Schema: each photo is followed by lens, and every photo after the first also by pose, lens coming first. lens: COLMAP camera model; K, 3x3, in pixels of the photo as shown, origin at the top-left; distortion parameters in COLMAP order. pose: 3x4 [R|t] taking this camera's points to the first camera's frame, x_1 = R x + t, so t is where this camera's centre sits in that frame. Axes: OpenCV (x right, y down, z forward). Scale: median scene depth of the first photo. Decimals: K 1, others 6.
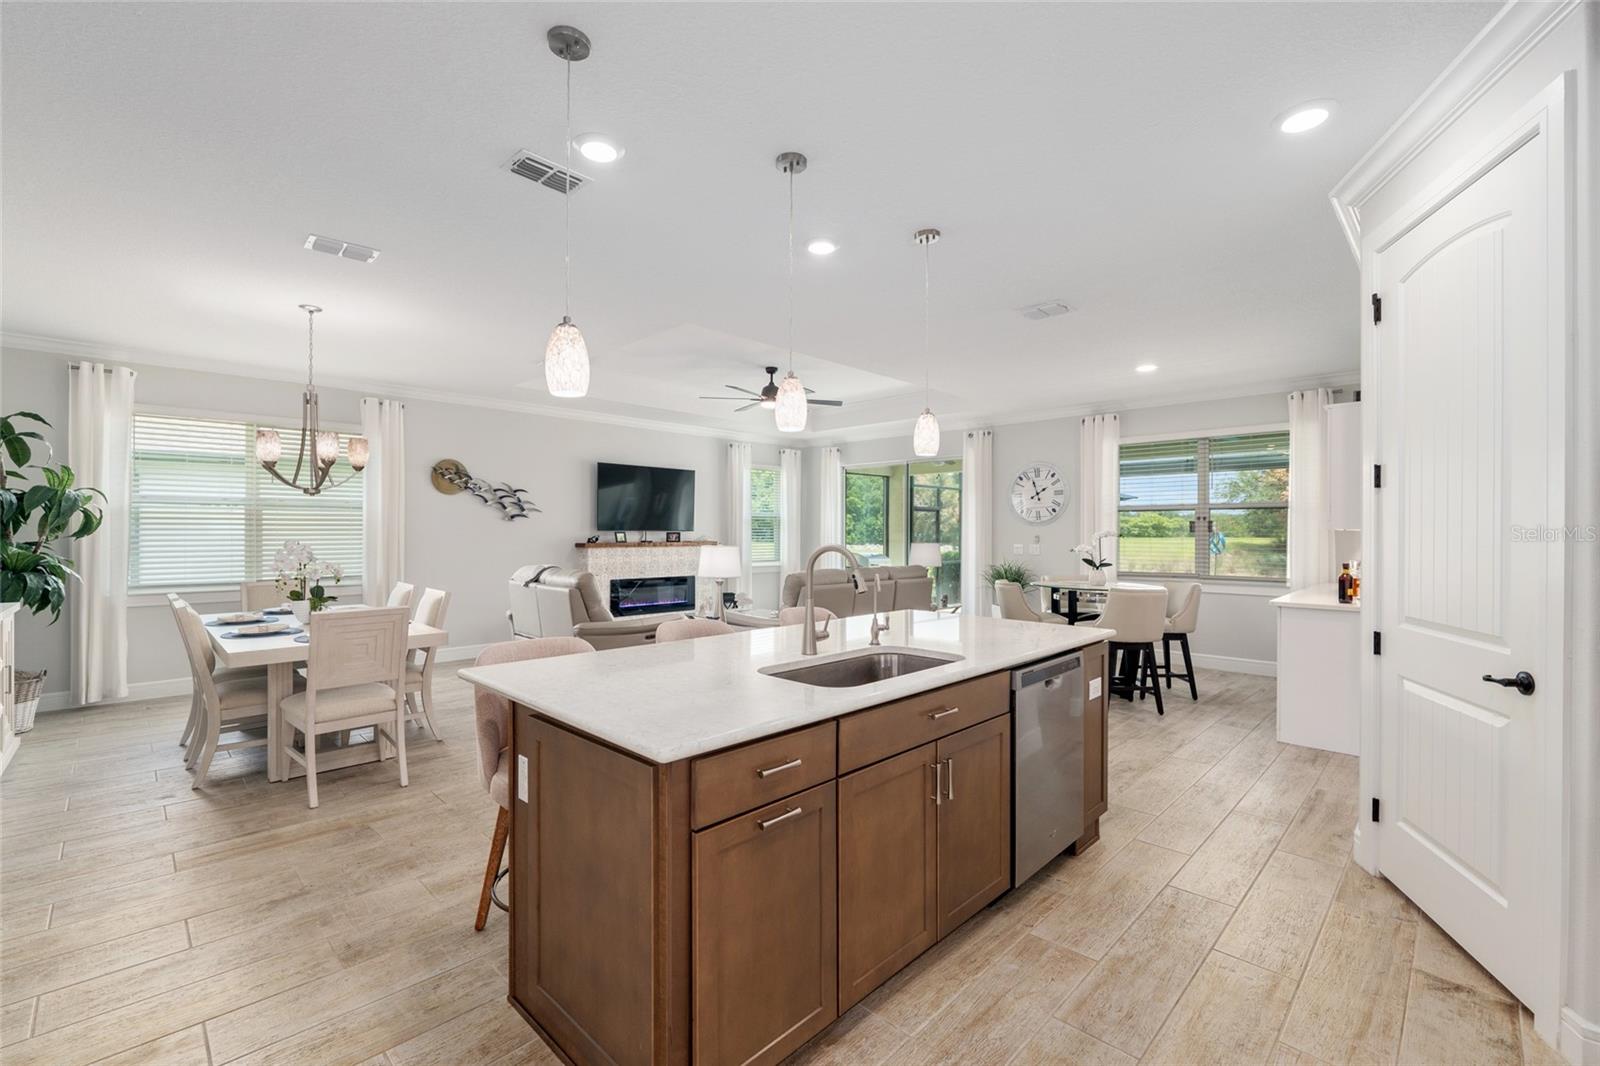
lens RADIAL K [[677.9, 0, 797.3], [0, 677.9, 530.3], [0, 0, 1]] dist [-0.003037, -0.000116]
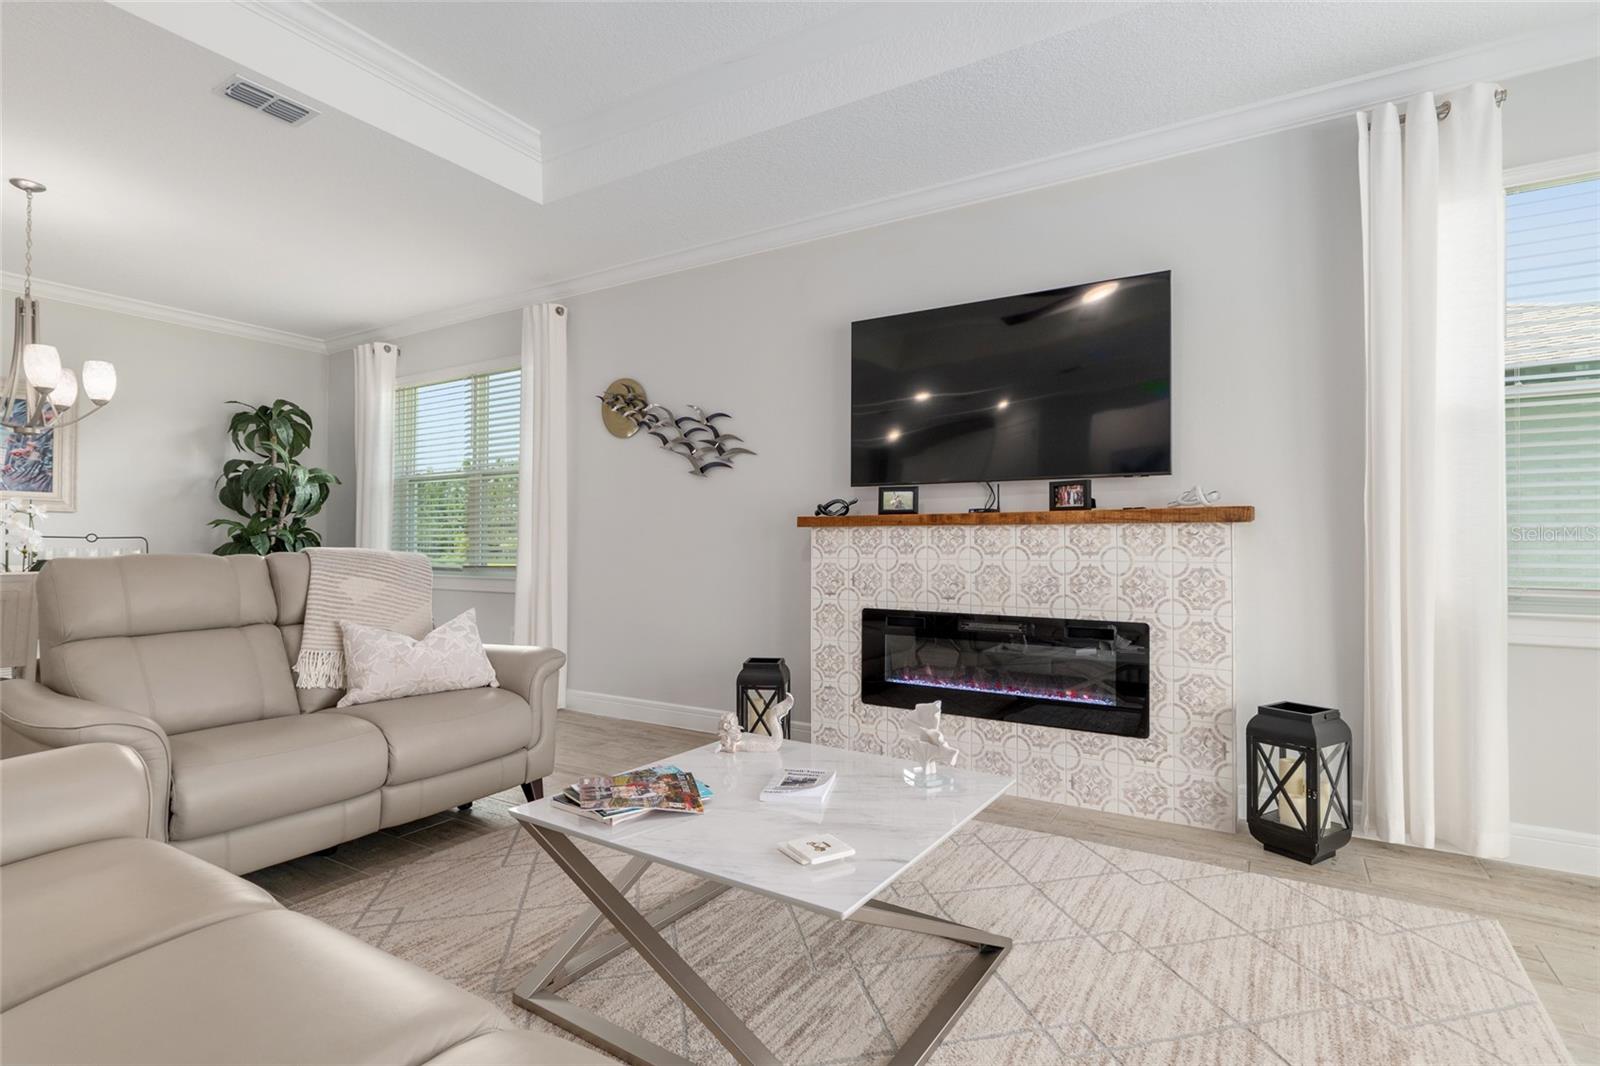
lens RADIAL K [[775.3, 0, 793.2], [0, 775.3, 536.3], [0, 0, 1]] dist [0.002015, -0.000015]
pose [[0.229649, -0.011206, -0.973209, 0.170914], [0.001904, 0.999937, -0.011064, 0.038738], [0.973272, 0.000687, 0.229656, 0.920866]]
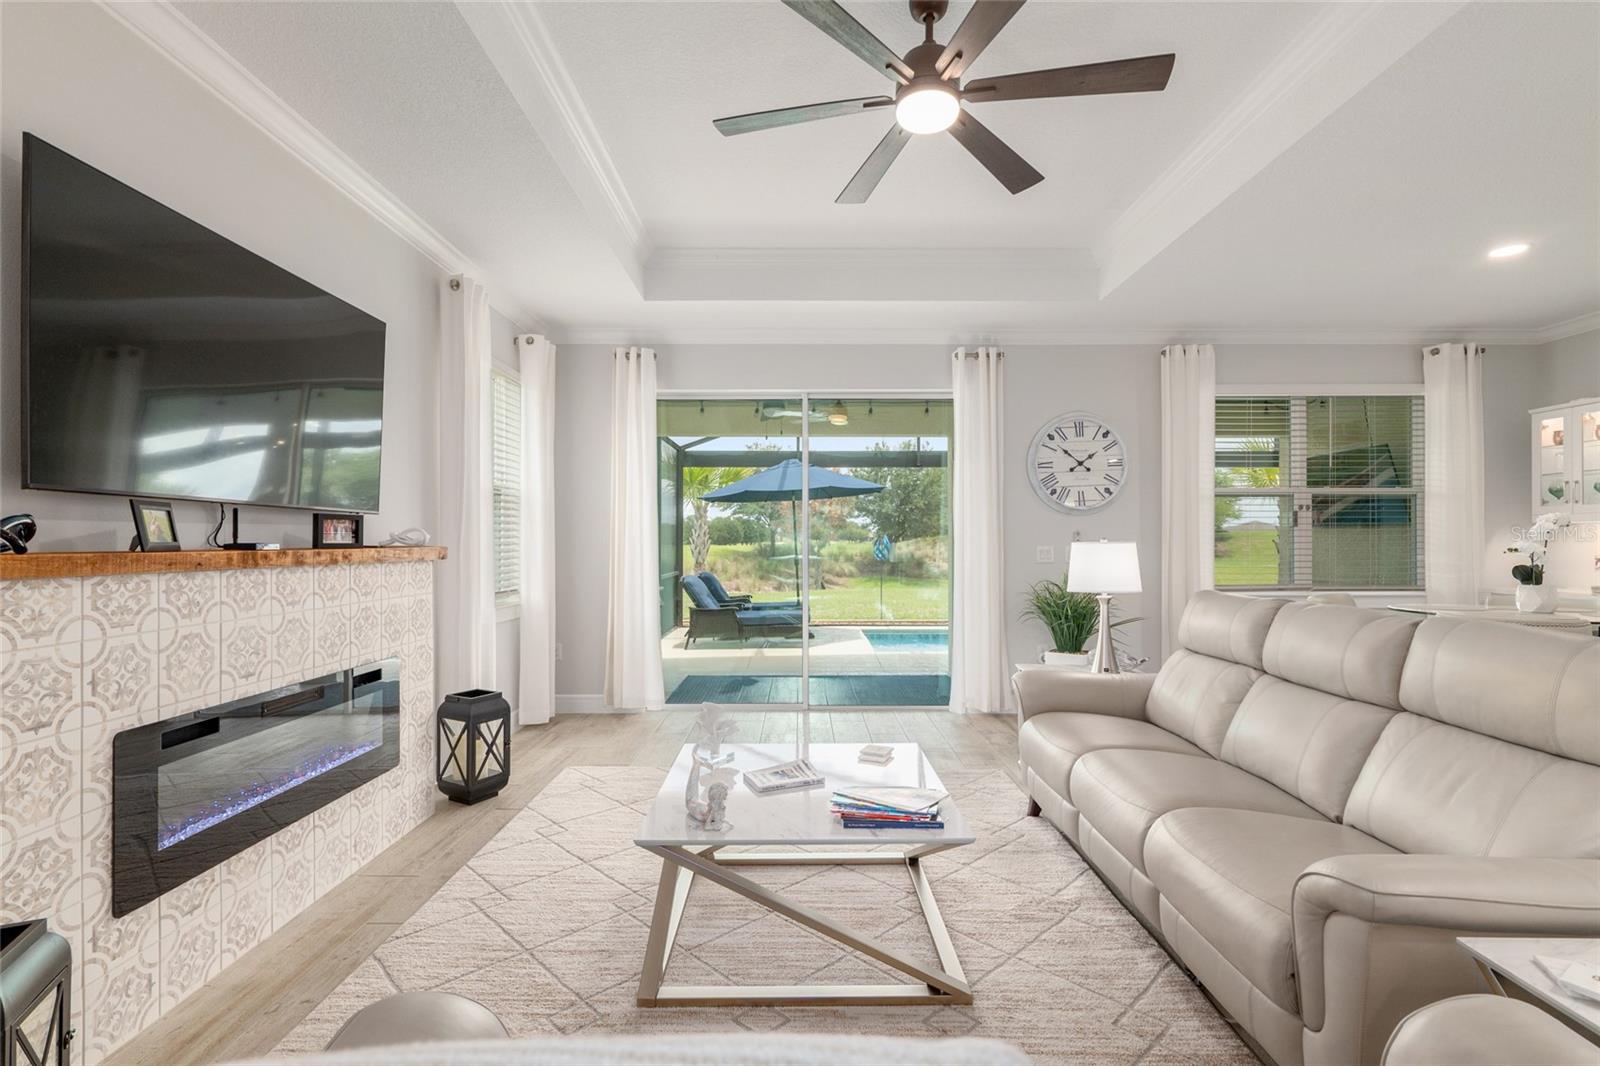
lens RADIAL K [[716.2, 0, 795.0], [0, 716.2, 535.7], [0, 0, 1]] dist [-0.000210, -0.000145]
pose [[0.711746, 0.003423, 0.702428, -0.302972], [0.000295, 0.999987, -0.005172, 0.015921], [-0.702437, 0.003888, 0.711736, 0.757371]]
